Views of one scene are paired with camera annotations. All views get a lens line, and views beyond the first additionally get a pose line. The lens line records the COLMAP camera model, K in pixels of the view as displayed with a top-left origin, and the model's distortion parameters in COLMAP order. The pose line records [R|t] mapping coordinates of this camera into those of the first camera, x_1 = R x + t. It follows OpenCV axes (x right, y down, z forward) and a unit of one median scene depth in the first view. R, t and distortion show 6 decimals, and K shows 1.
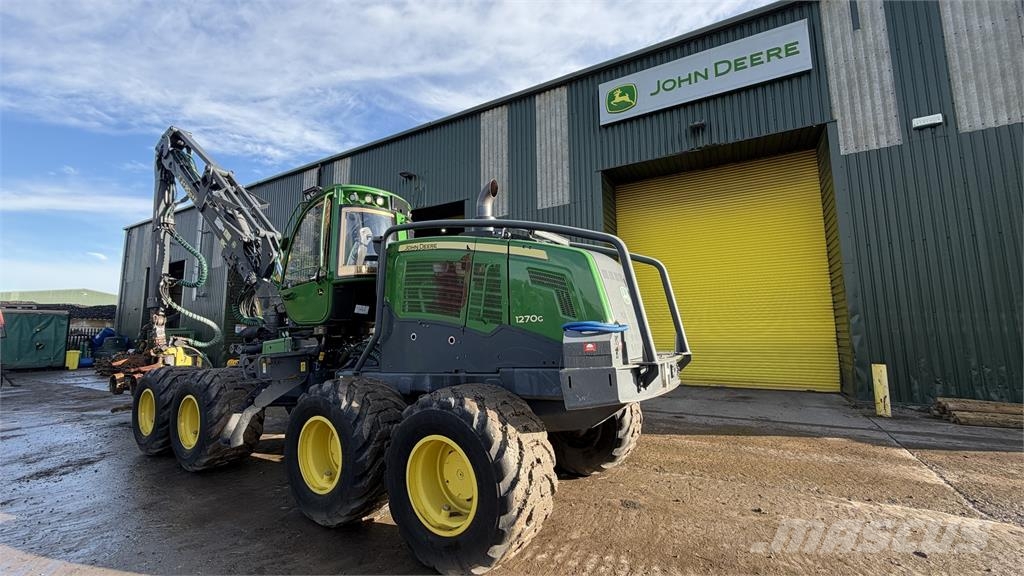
lens RADIAL K [[407.0, 0, 510.5], [0, 407.0, 287.5], [0, 0, 1]] dist [0.000243, -0.000289]
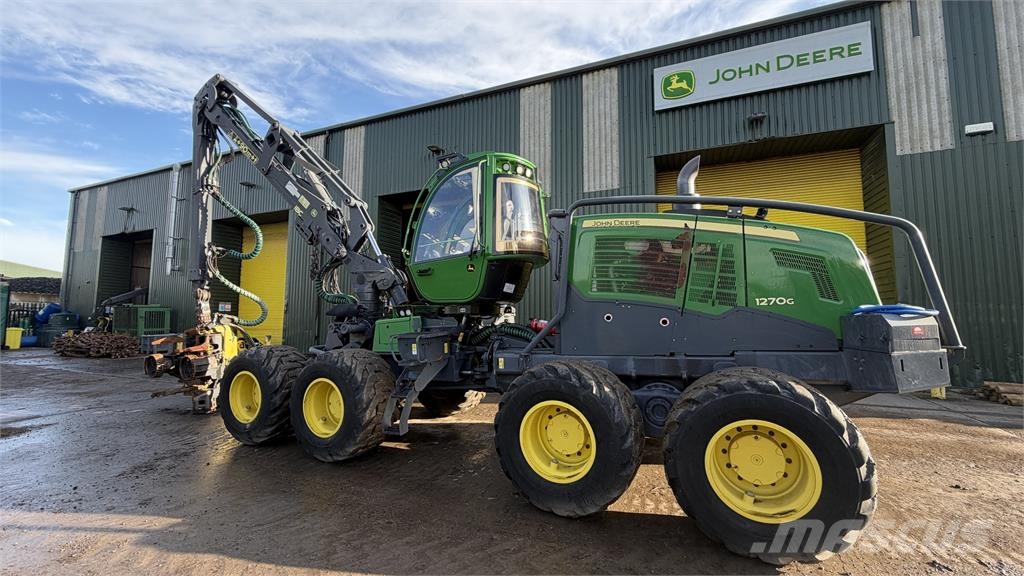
lens RADIAL K [[406.5, 0, 510.3], [0, 406.5, 287.8], [0, 0, 1]] dist [-0.000131, -0.000380]
pose [[0.993440, 0.026233, 0.111303, -0.282104], [-0.030446, 0.998876, 0.036323, 0.011742], [-0.110225, -0.039474, 0.993122, 0.042061]]
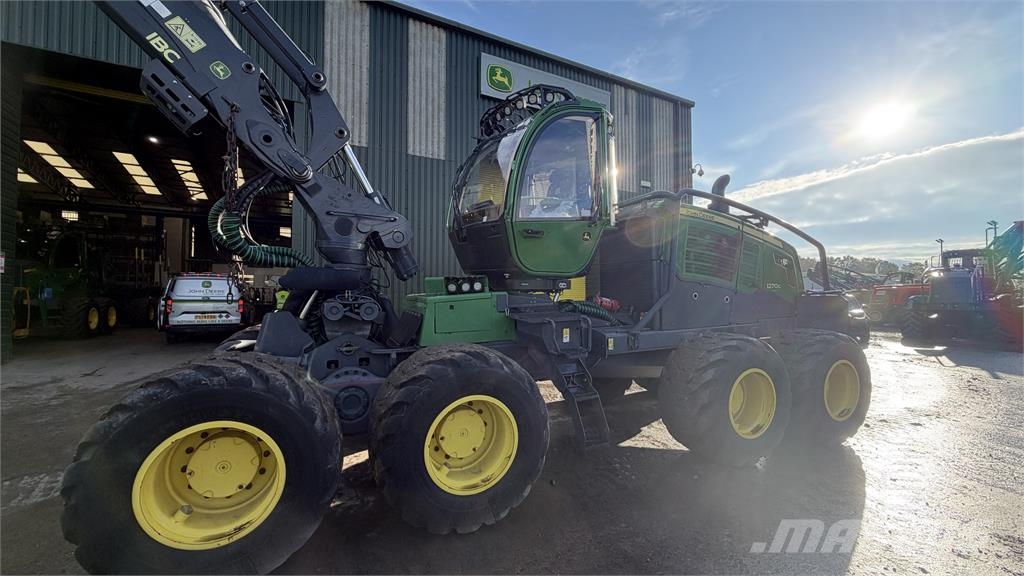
lens RADIAL K [[406.5, 0, 510.3], [0, 406.5, 287.8], [0, 0, 1]] dist [-0.000131, -0.000380]
pose [[0.544545, 0.038592, 0.837843, -0.708386], [-0.112105, 0.993327, 0.027107, 0.062069], [-0.831206, -0.108687, 0.545237, 0.402595]]
